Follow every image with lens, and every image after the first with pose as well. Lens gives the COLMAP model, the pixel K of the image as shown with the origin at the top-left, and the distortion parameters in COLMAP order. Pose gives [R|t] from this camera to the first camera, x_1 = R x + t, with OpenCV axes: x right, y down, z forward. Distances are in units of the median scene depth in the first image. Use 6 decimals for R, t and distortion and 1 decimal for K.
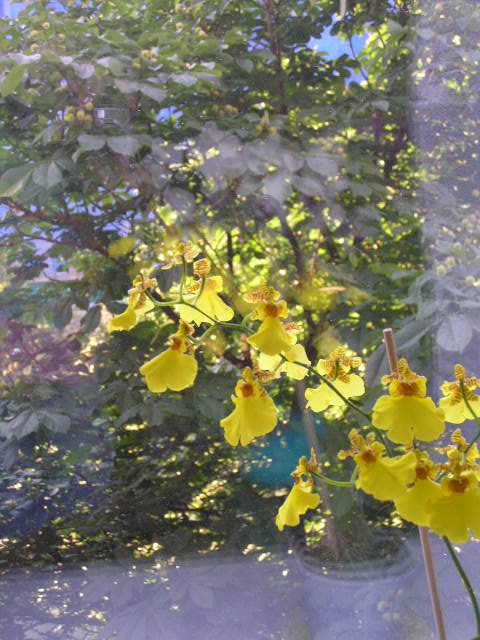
lens RADIAL K [[1055.7, 0, 240.1], [0, 1055.7, 319.5], [0, 0, 1]] dist [0.037158, 0.000000]
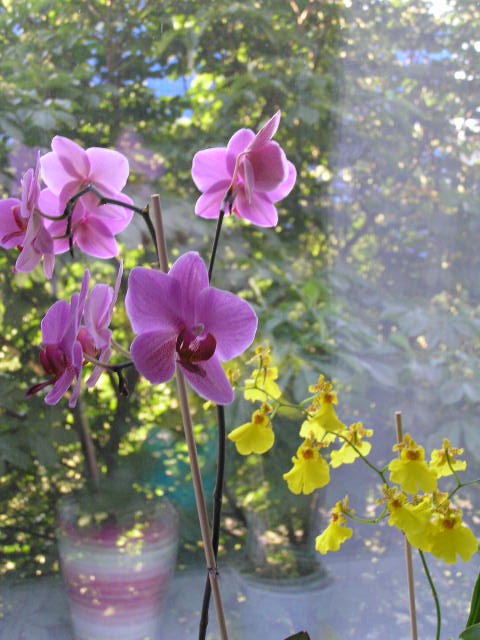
lens RADIAL K [[1055.7, 0, 239.9], [0, 1055.7, 320.4], [0, 0, 1]] dist [0.037158, 0.000000]
pose [[0.979891, 0.044613, 0.194481, -0.354037], [-0.041129, 0.998913, -0.021922, -0.074482], [-0.195247, 0.013482, 0.980661, -0.354388]]
